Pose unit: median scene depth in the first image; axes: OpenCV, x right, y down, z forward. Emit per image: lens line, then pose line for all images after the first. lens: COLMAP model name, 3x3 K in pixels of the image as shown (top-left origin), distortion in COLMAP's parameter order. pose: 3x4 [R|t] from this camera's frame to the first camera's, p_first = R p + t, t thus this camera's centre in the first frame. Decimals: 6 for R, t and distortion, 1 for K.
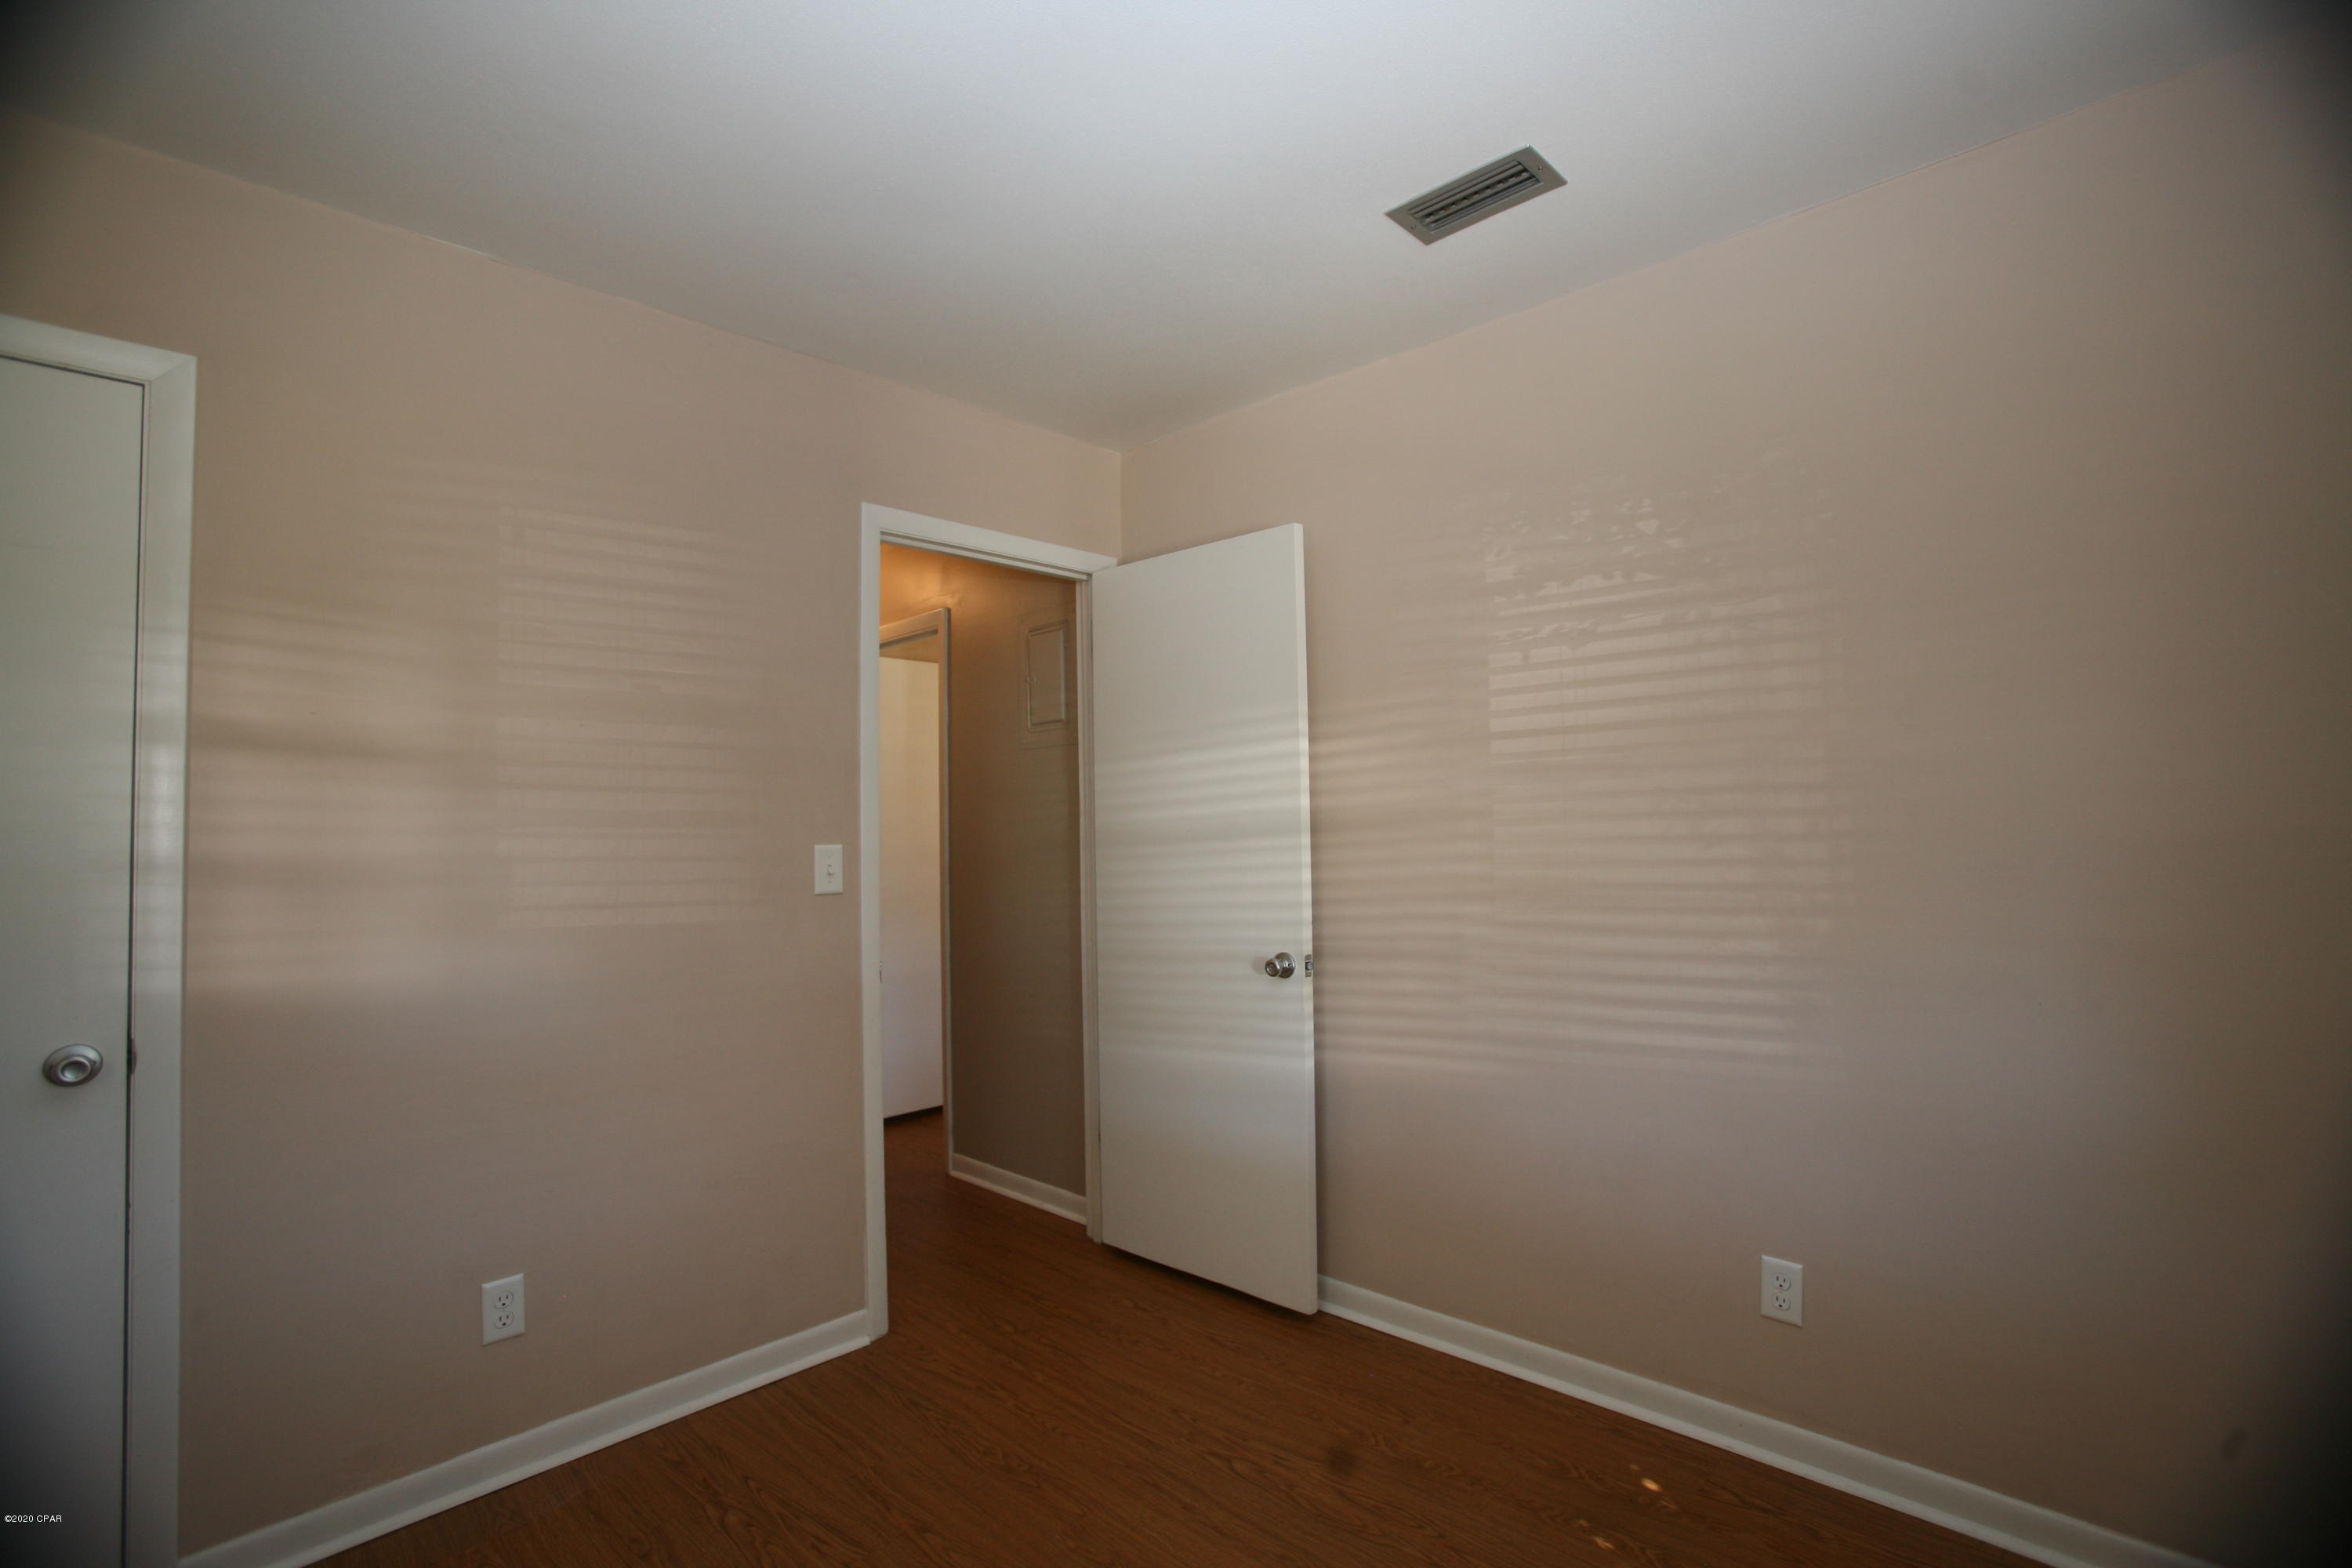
lens RADIAL K [[1084.5, 0, 1179.3], [0, 1084.5, 783.6], [0, 0, 1]] dist [-0.074055, 0.034020]
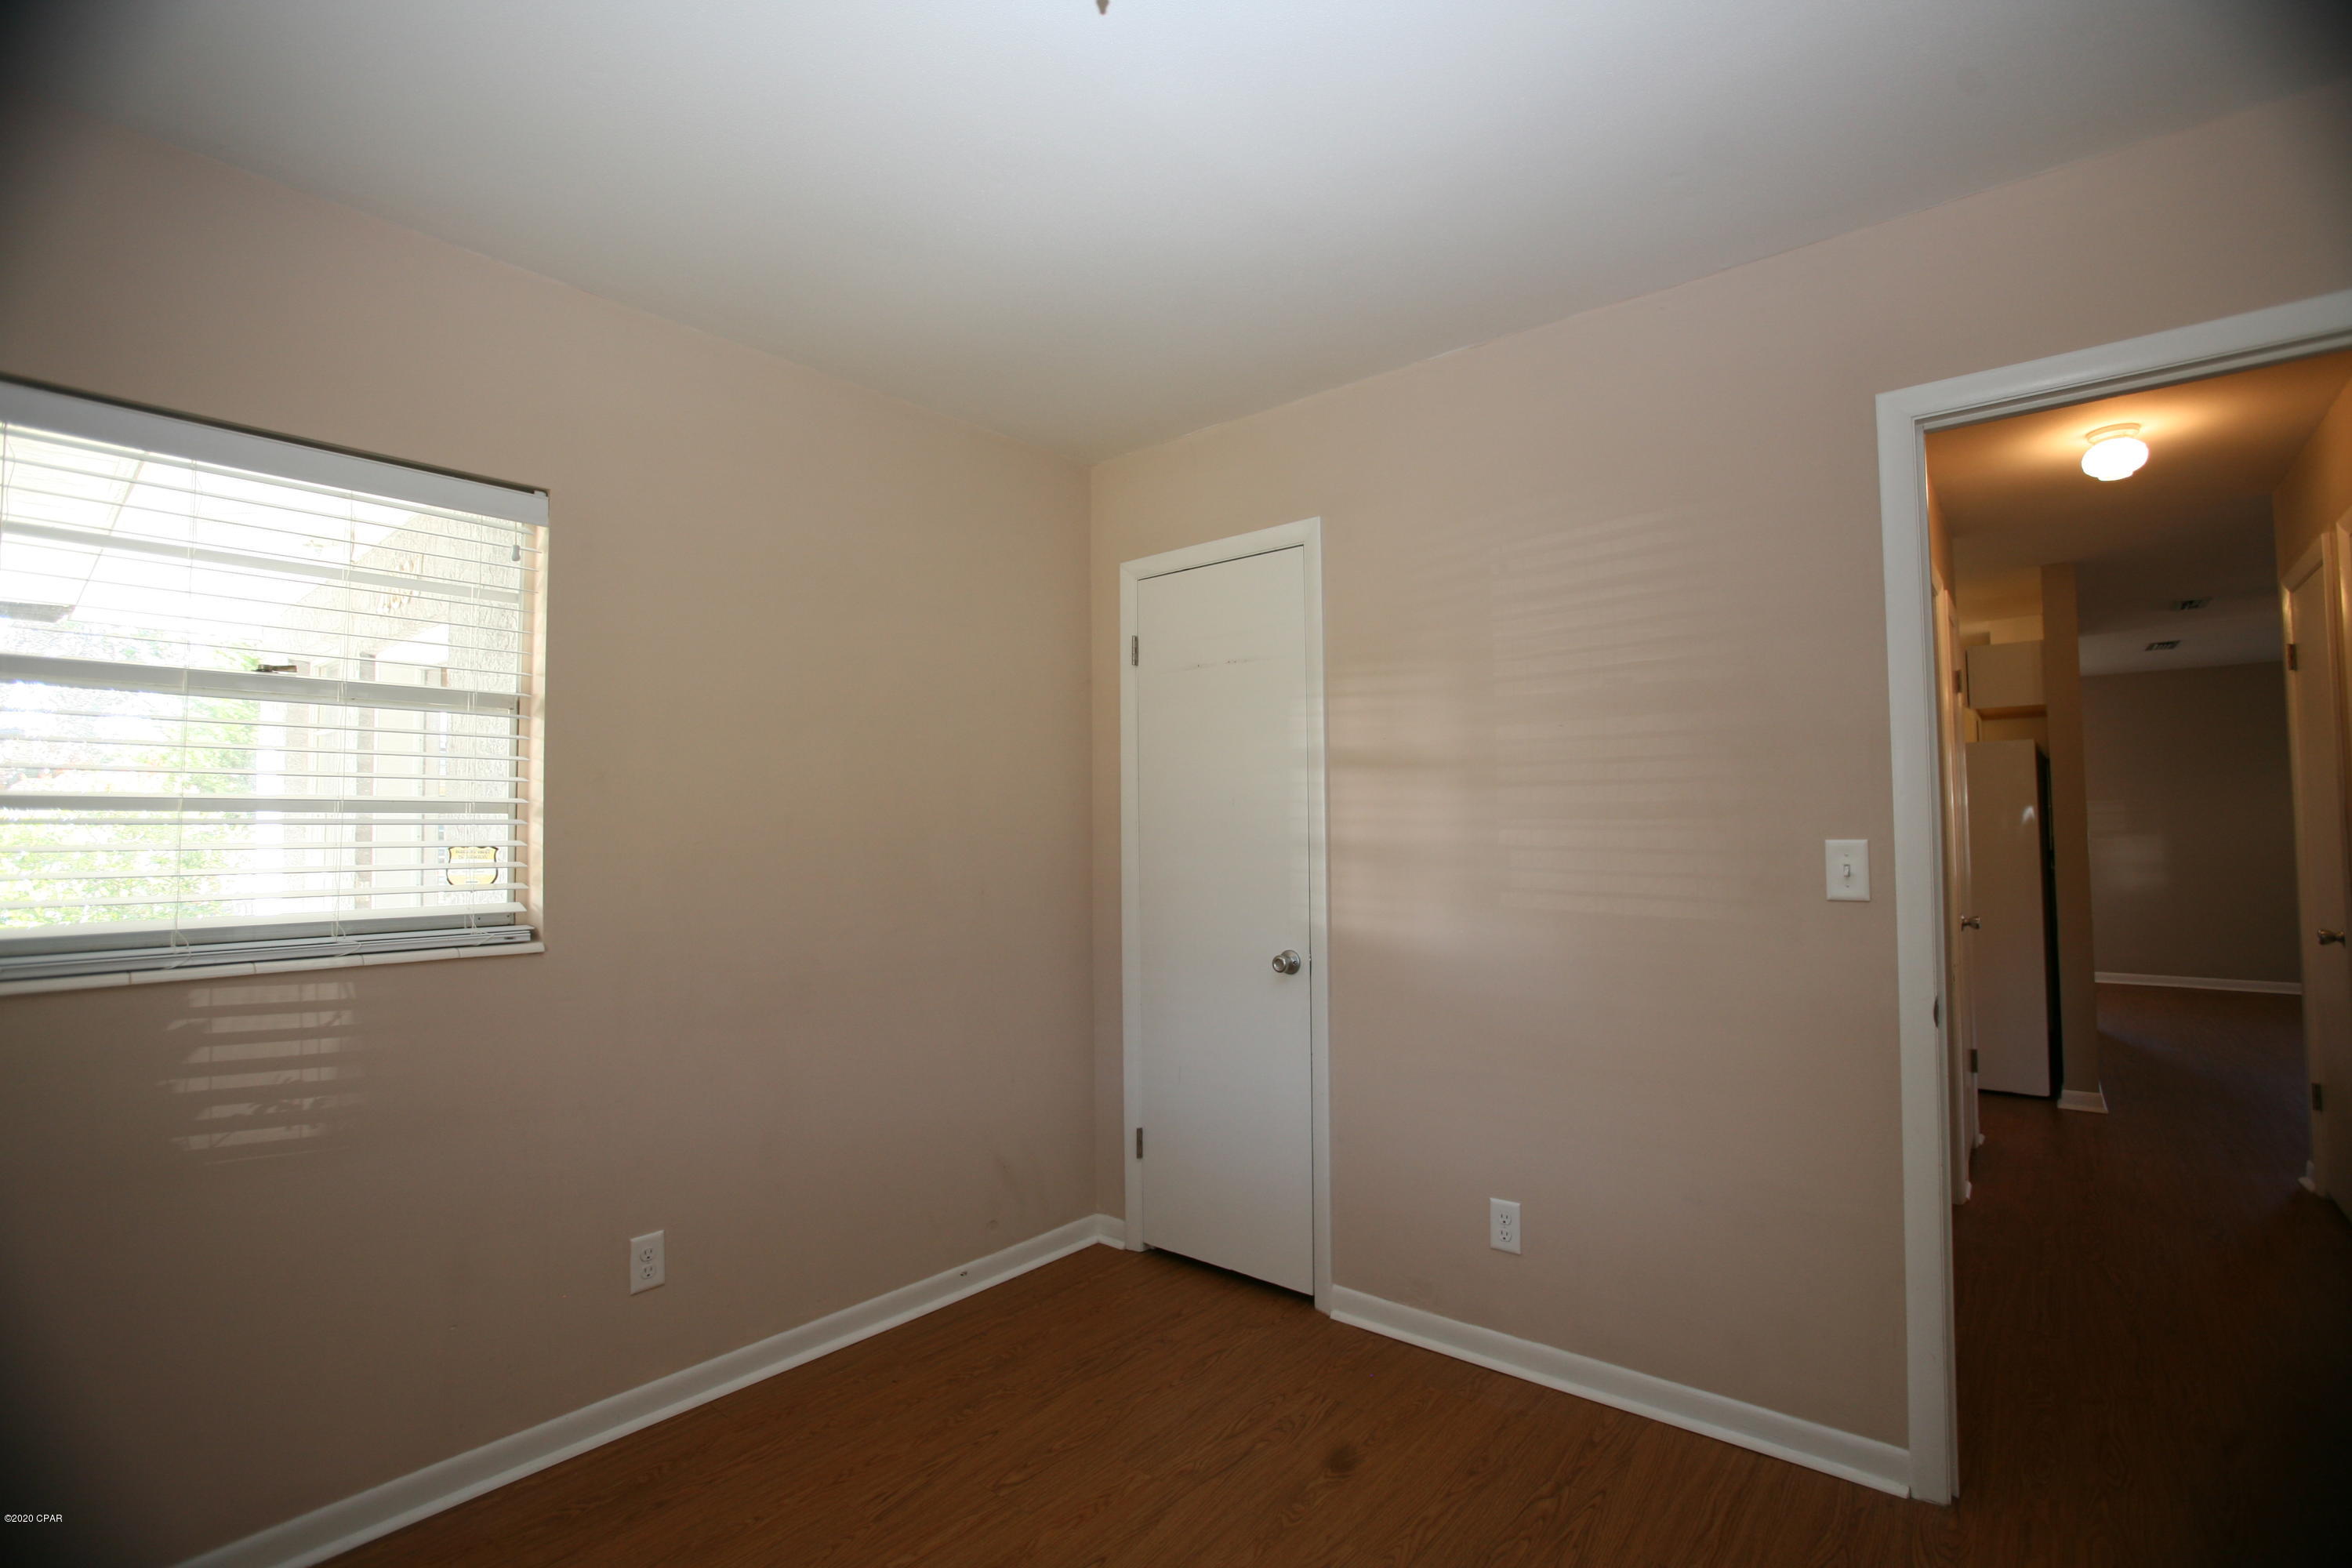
lens RADIAL K [[1084.5, 0, 1179.3], [0, 1084.5, 783.6], [0, 0, 1]] dist [-0.074055, 0.034020]
pose [[0.069711, -0.026264, -0.997221, 0.571590], [0.049223, 0.998526, -0.022857, 0.011856], [0.996352, -0.047493, 0.070901, 0.600980]]
